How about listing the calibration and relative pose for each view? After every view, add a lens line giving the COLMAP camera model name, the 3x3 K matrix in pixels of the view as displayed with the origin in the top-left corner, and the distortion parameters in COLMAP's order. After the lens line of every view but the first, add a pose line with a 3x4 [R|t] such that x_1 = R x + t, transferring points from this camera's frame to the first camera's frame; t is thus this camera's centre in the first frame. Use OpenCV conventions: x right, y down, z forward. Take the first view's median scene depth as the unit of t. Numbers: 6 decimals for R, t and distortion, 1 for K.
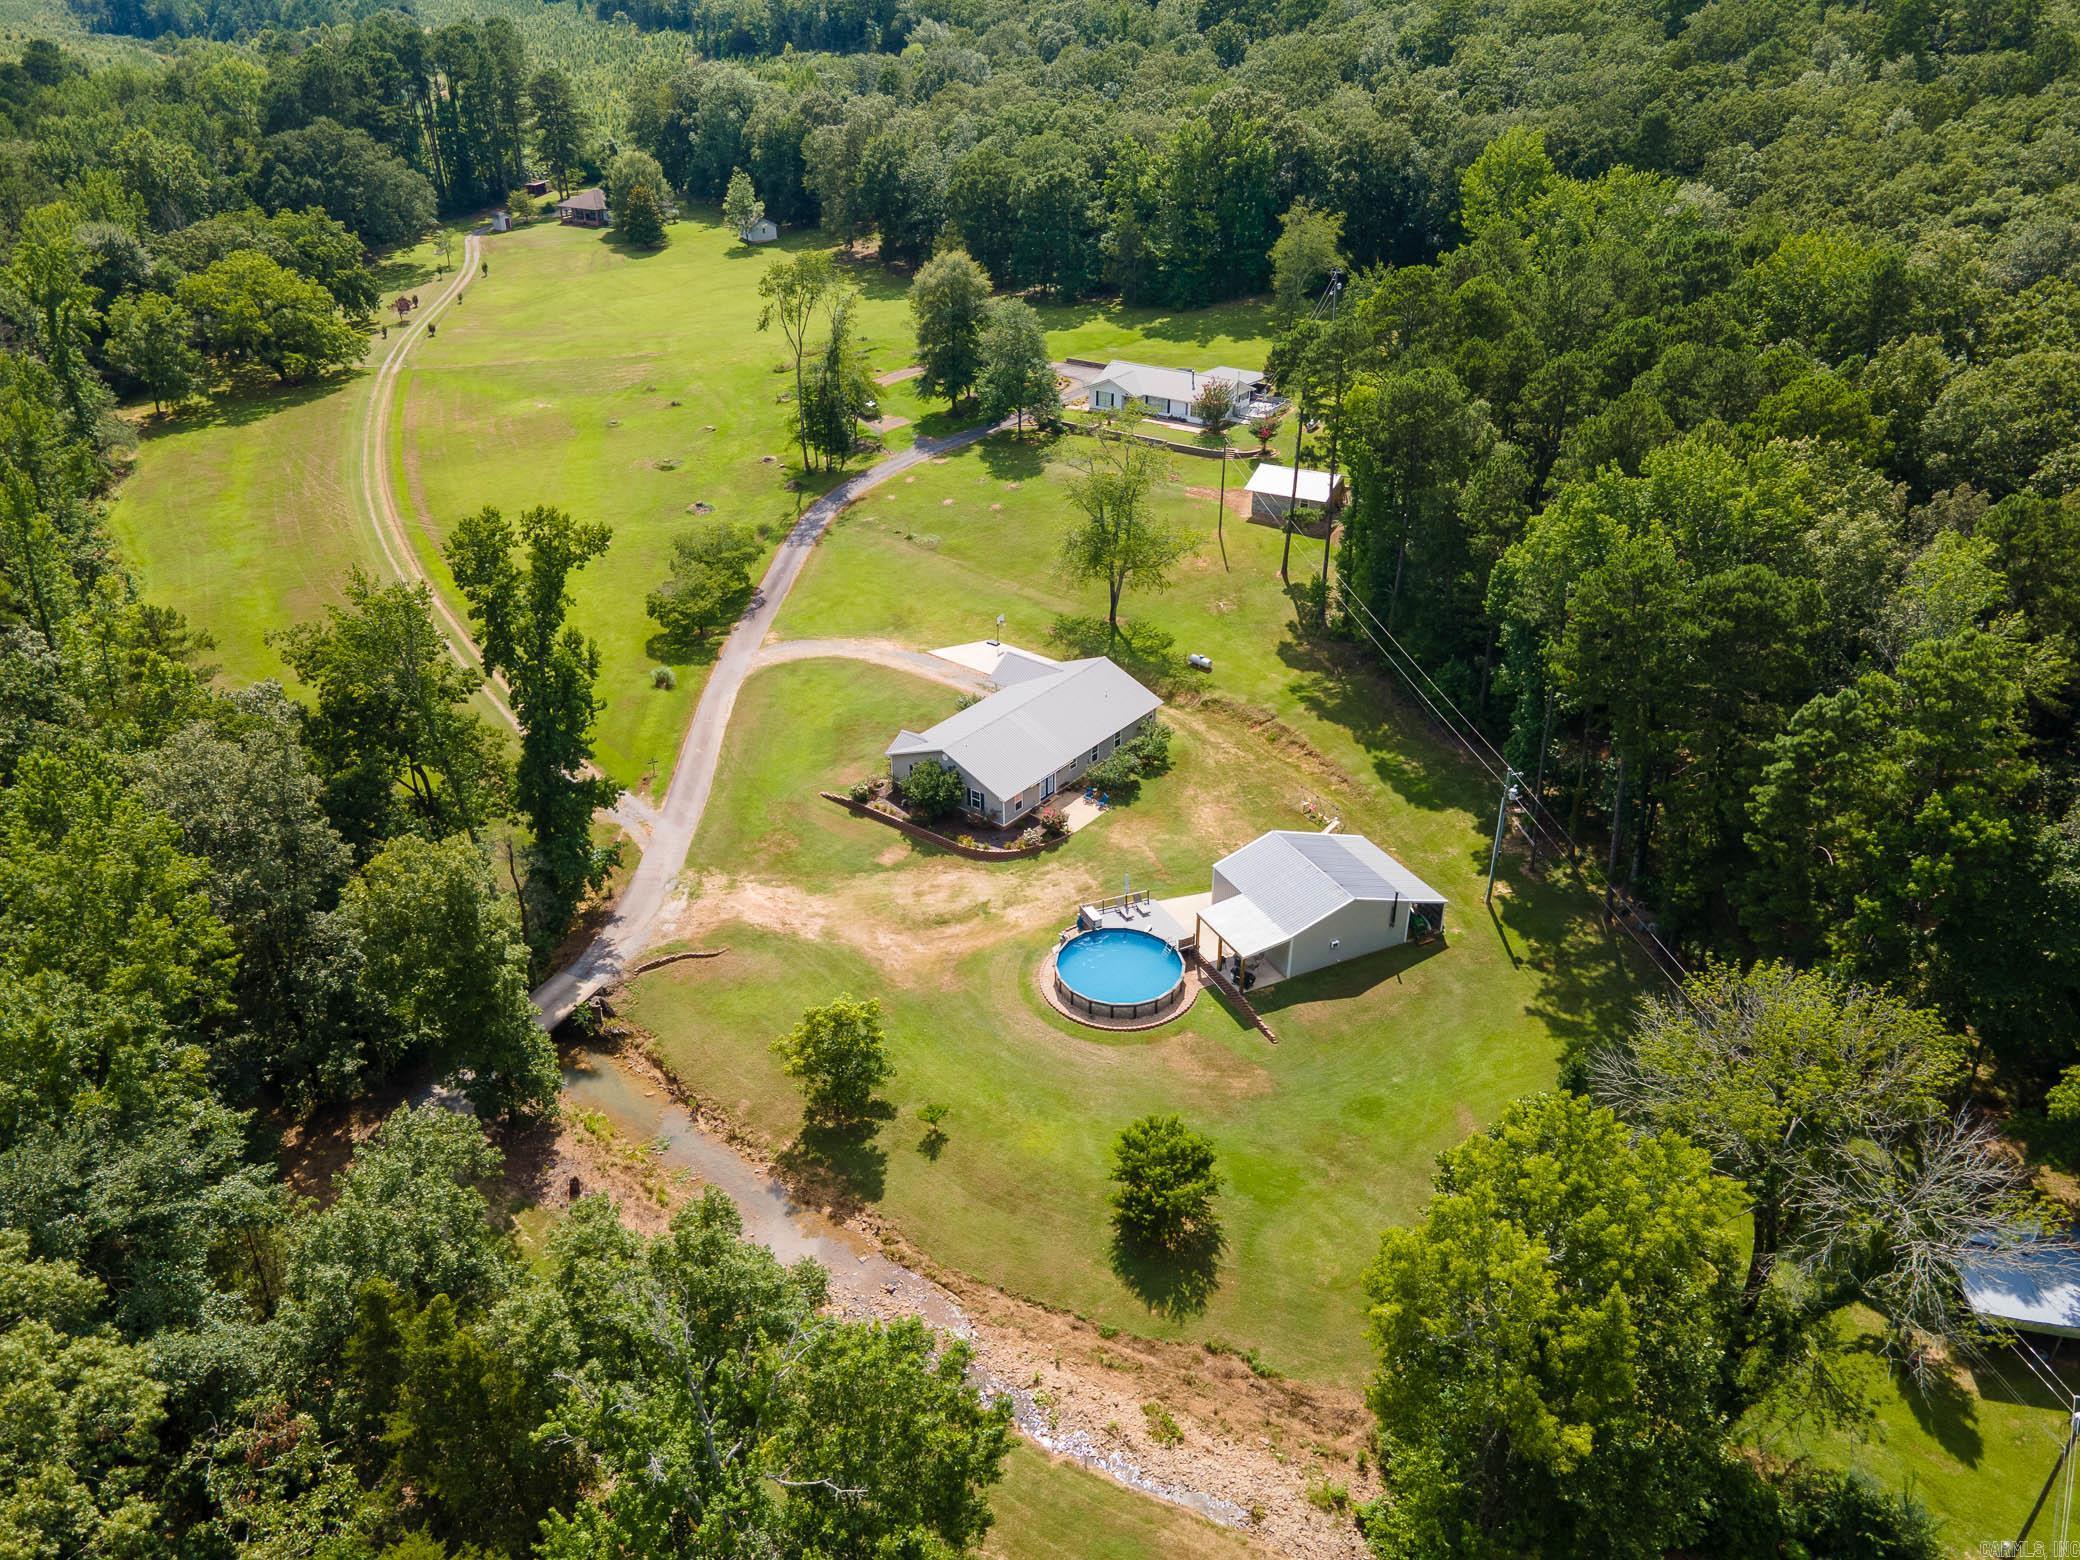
lens RADIAL K [[1515.7, 0, 1039.6], [0, 1515.7, 779.5], [0, 0, 1]] dist [0.033271, 0.014182]
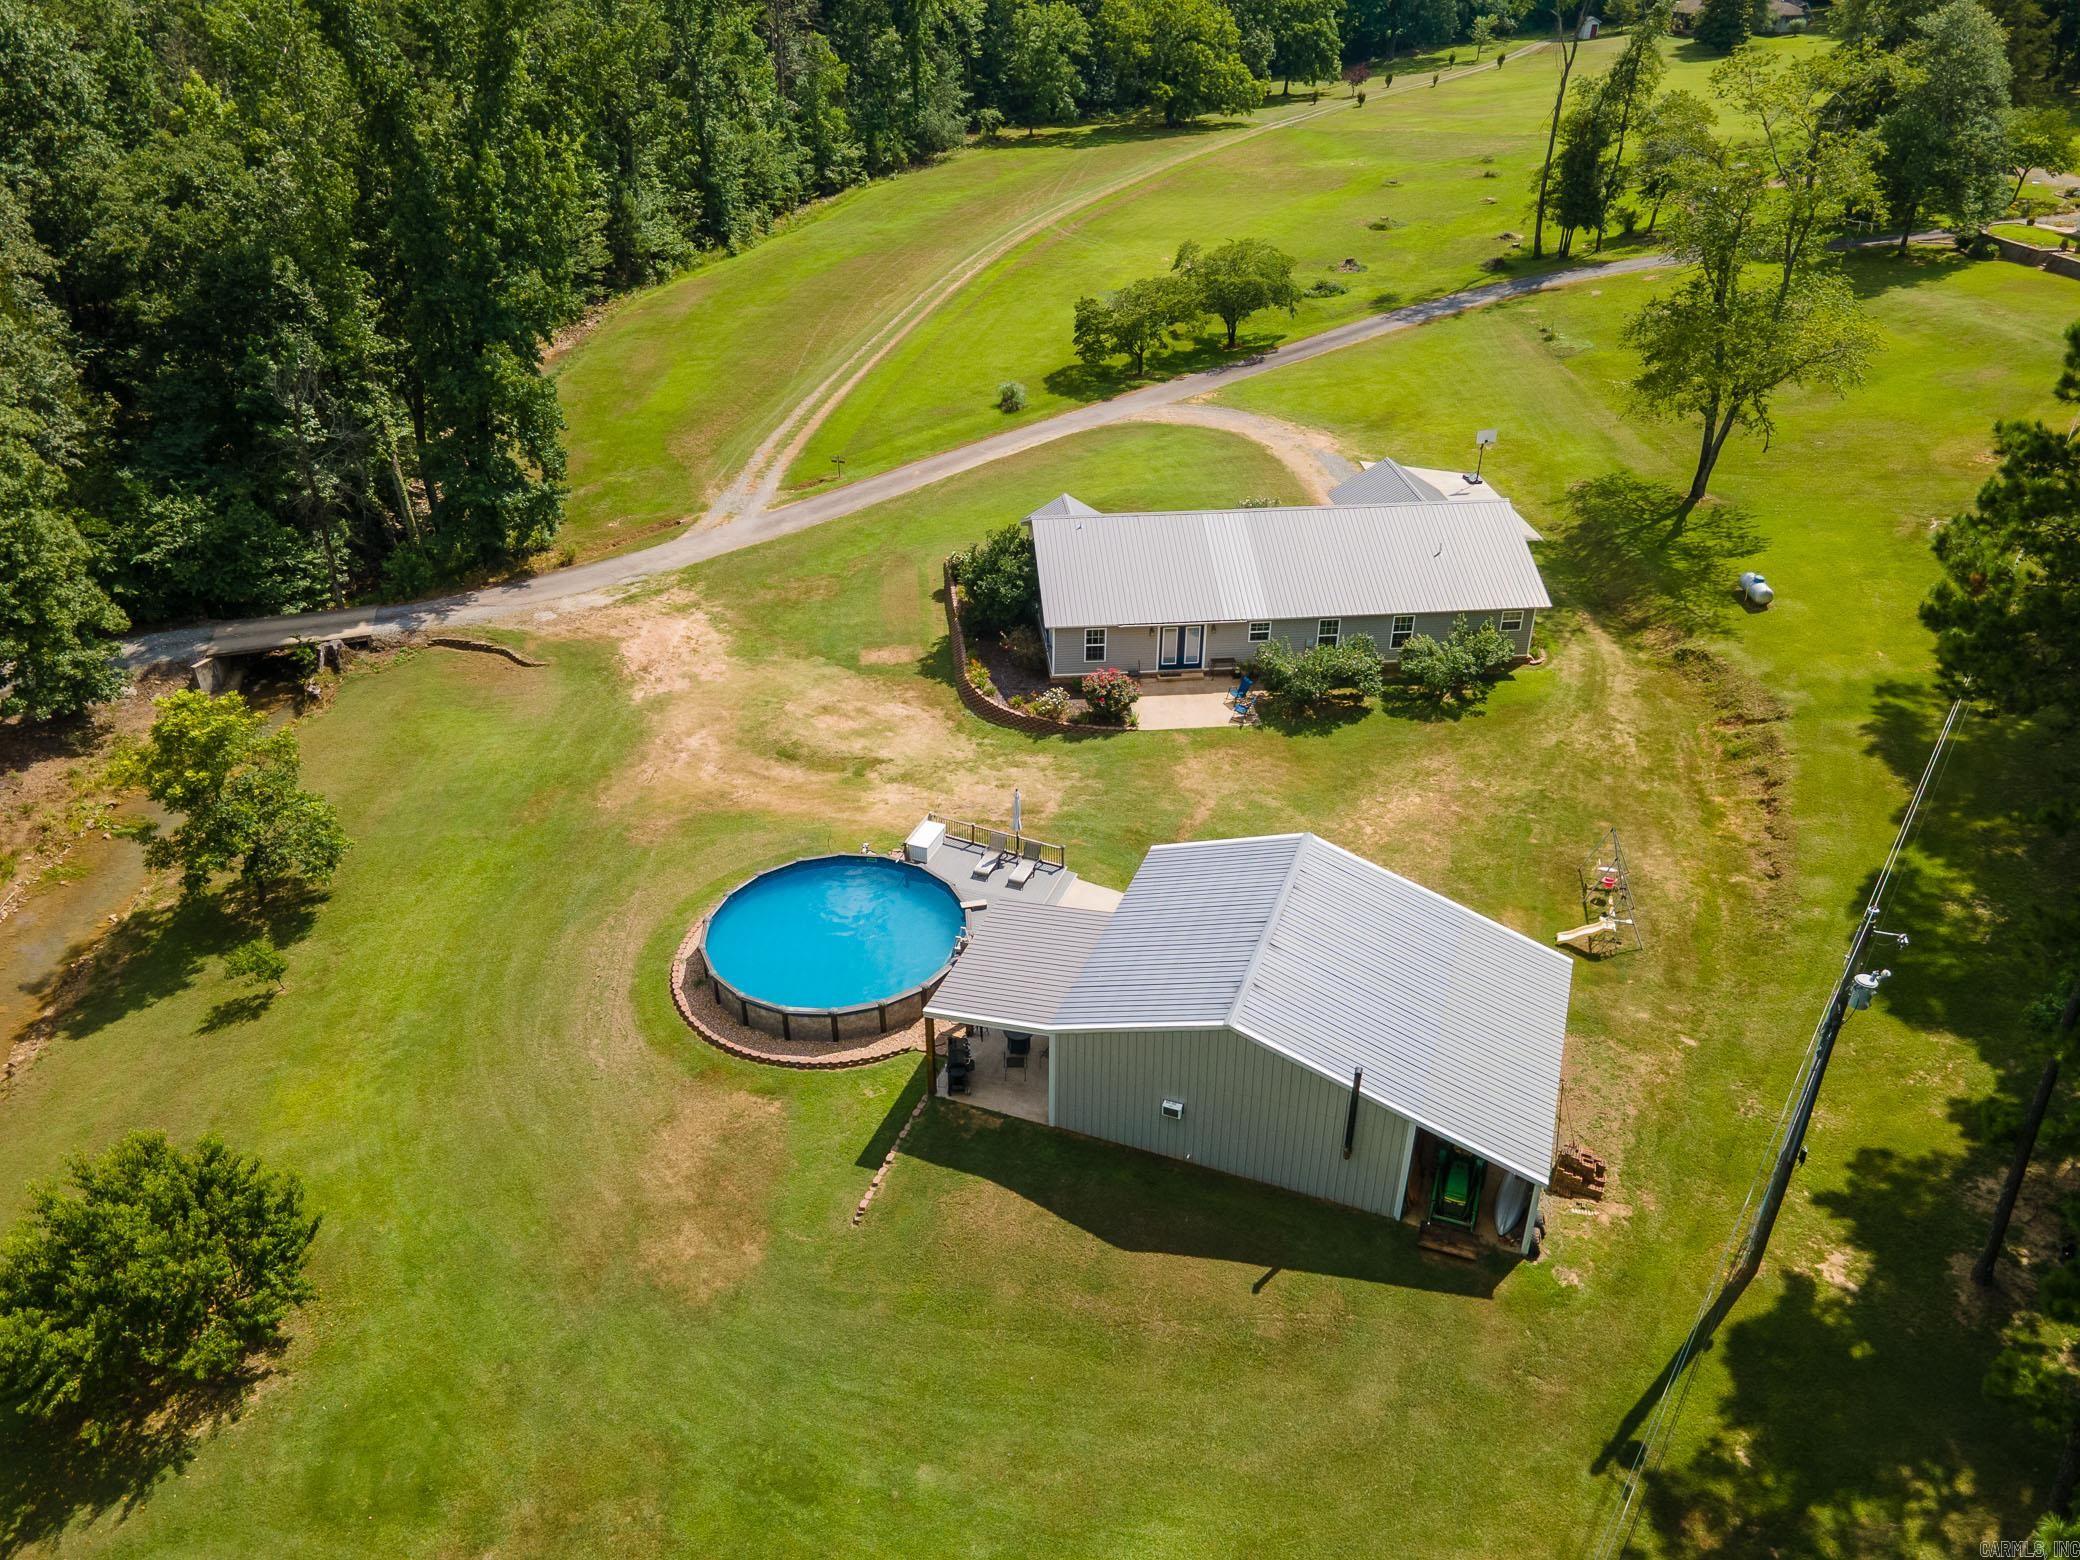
lens RADIAL K [[1515.7, 0, 1030.0], [0, 1515.7, 779.1], [0, 0, 1]] dist [0.033271, 0.014182]
pose [[0.684689, 0.367962, -0.629131, 0.321355], [-0.353874, 0.922461, 0.154398, -0.016350], [0.637161, 0.116918, 0.761811, 0.550131]]
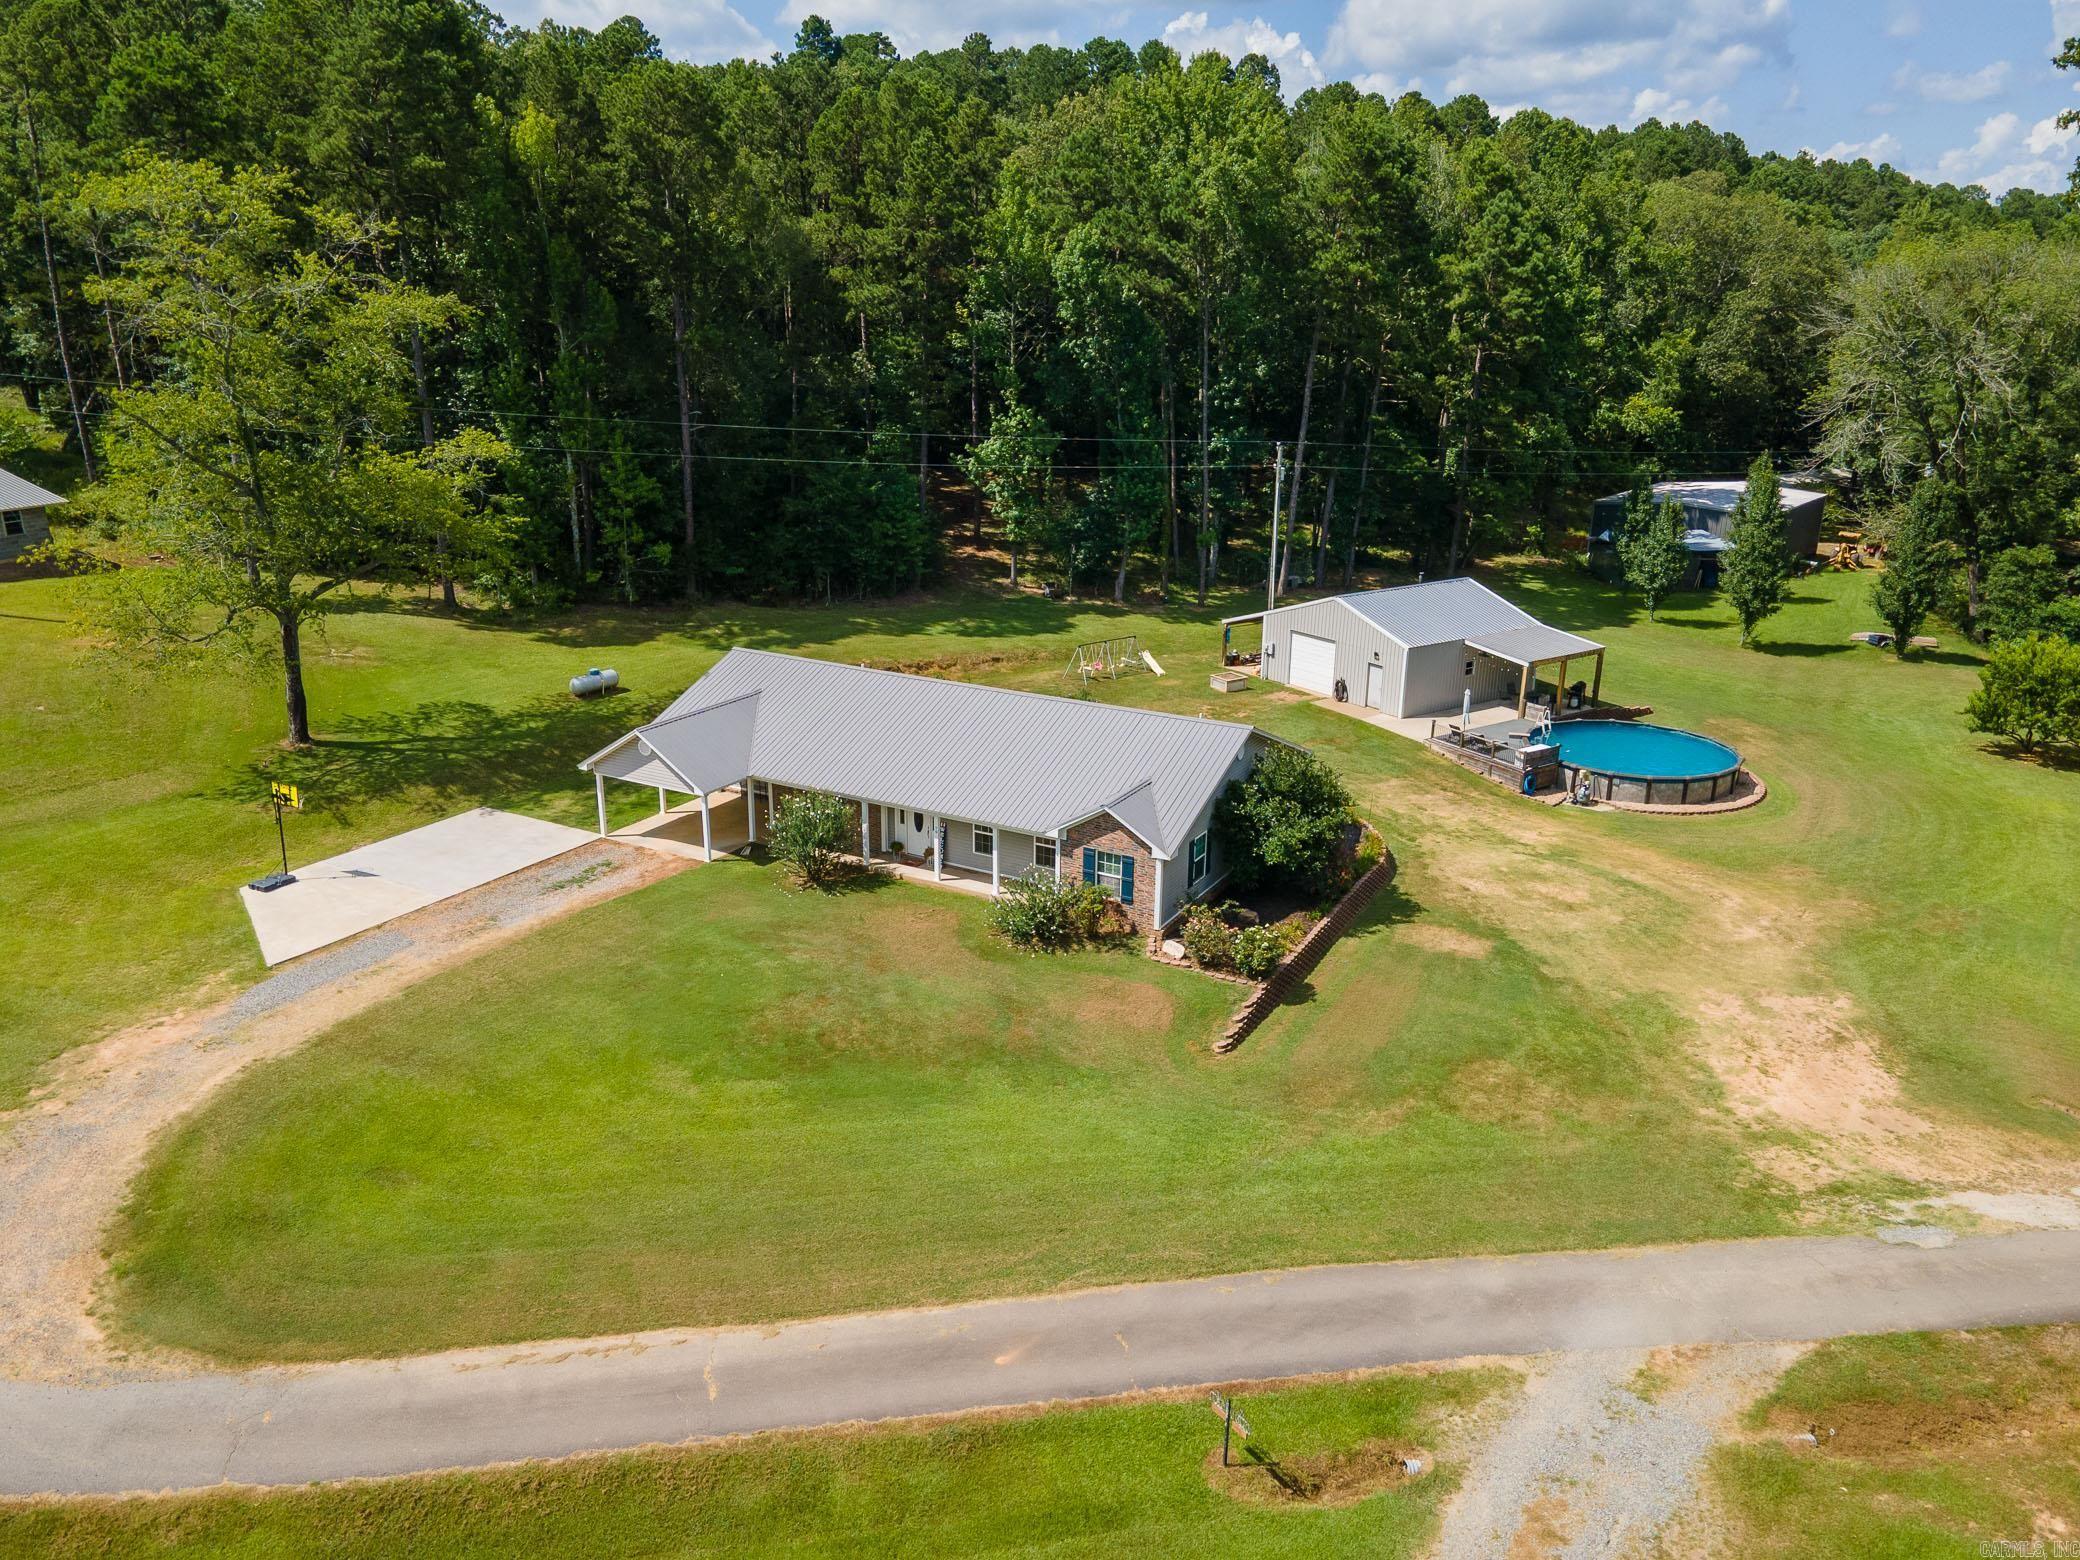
lens RADIAL K [[1515.7, 0, 1027.0], [0, 1515.7, 786.2], [0, 0, 1]] dist [0.033271, 0.014182]
pose [[-0.148371, -0.310333, 0.938978, -0.436224], [0.471963, 0.812160, 0.342997, -0.173408], [-0.869044, 0.494054, 0.025965, 1.011305]]
